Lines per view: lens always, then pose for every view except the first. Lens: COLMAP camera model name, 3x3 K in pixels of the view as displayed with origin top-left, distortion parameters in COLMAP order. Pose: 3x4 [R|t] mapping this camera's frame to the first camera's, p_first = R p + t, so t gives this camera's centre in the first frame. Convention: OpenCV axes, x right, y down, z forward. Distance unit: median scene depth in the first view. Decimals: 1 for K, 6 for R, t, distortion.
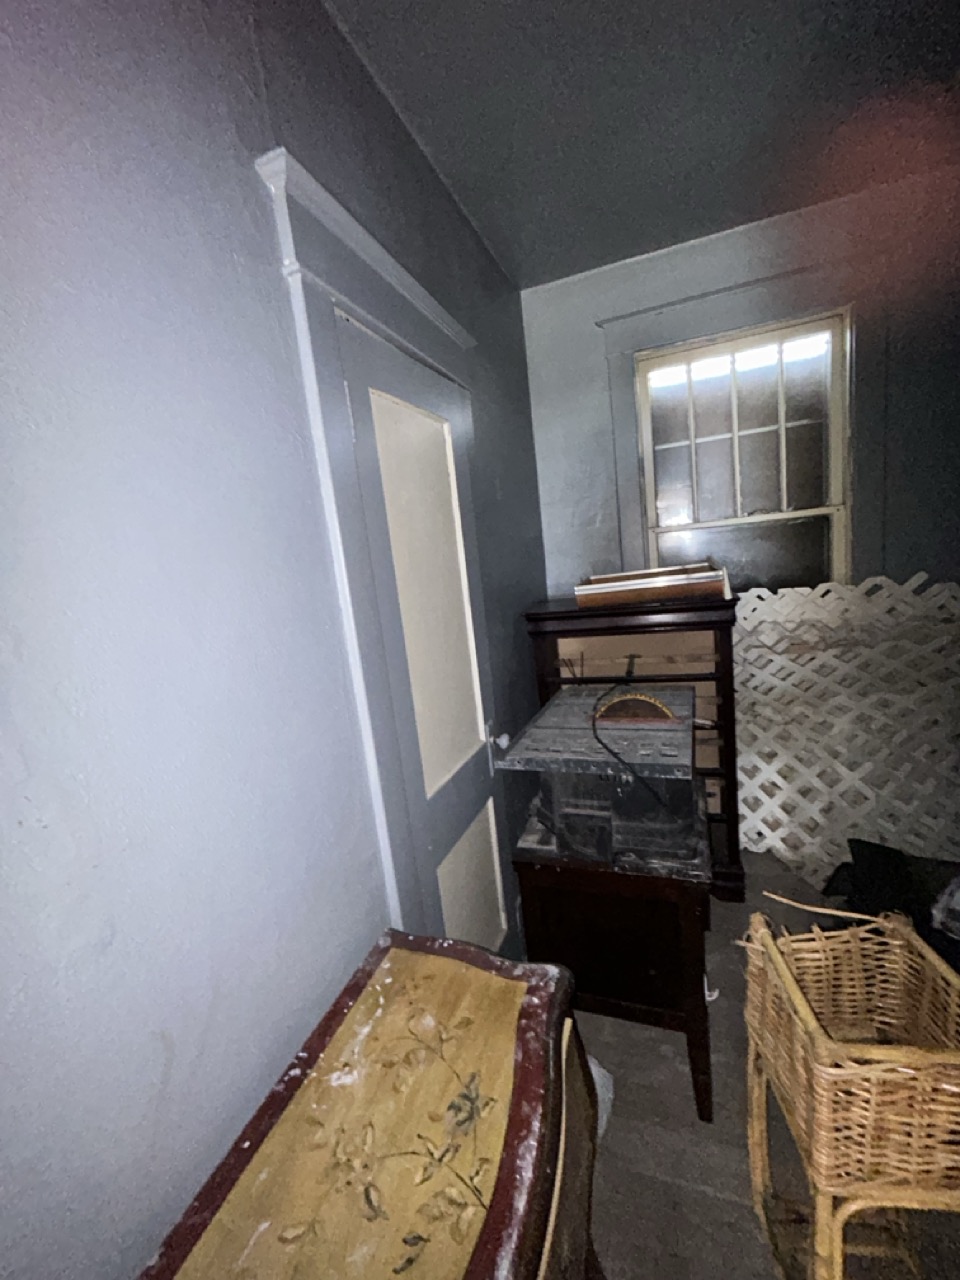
lens RADIAL K [[519.1, 0, 482.5], [0, 519.1, 636.9], [0, 0, 1]] dist [-0.004113, 0.001455]
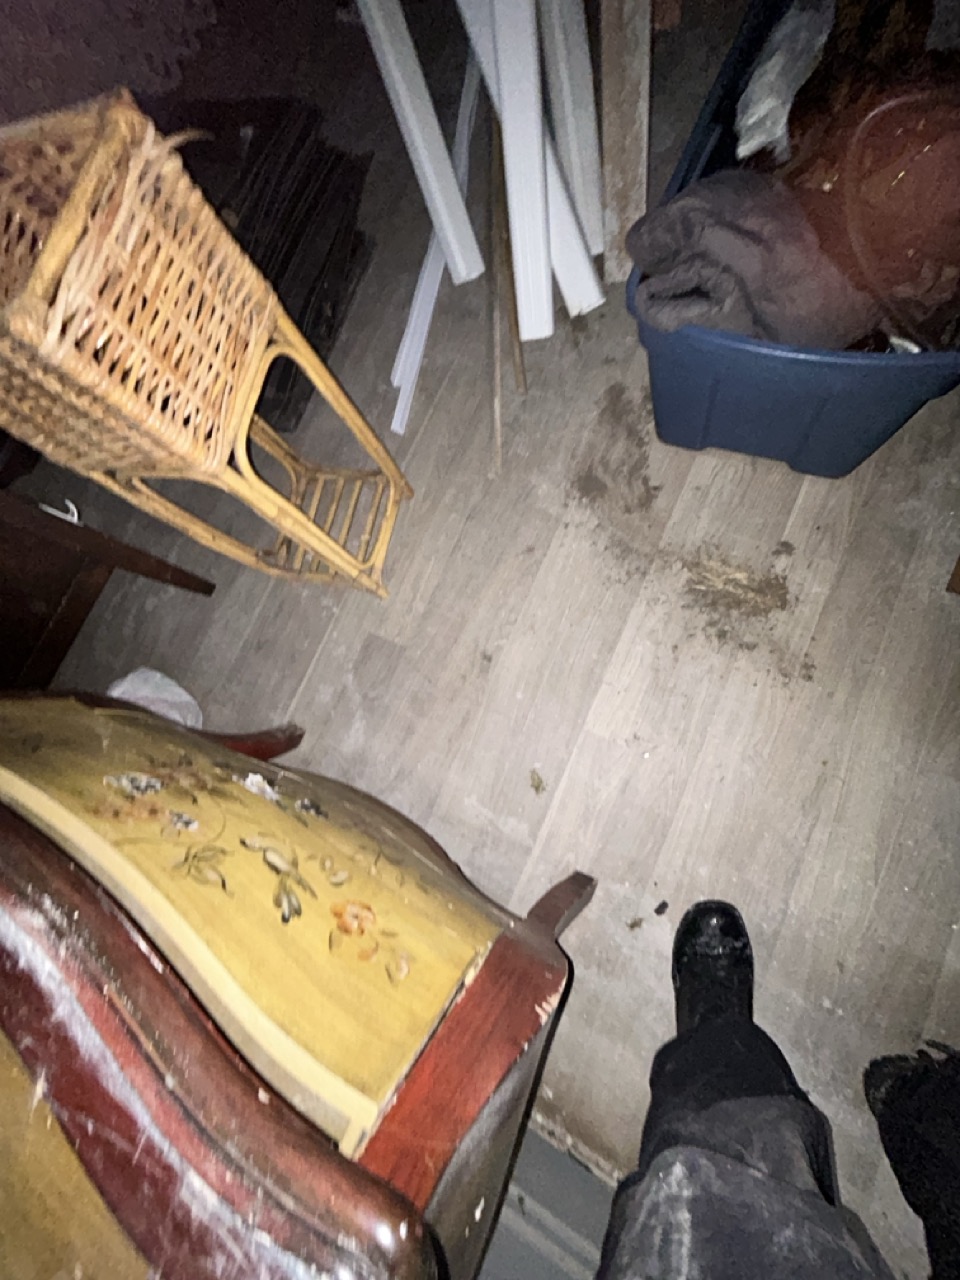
lens RADIAL K [[519.1, 0, 481.6], [0, 519.1, 638.4], [0, 0, 1]] dist [-0.004113, 0.001455]
pose [[0.117665, -0.936558, 0.330173, 0.050636], [0.411403, 0.348582, 0.842163, 0.216441], [-0.903827, 0.036741, 0.426318, 0.076724]]
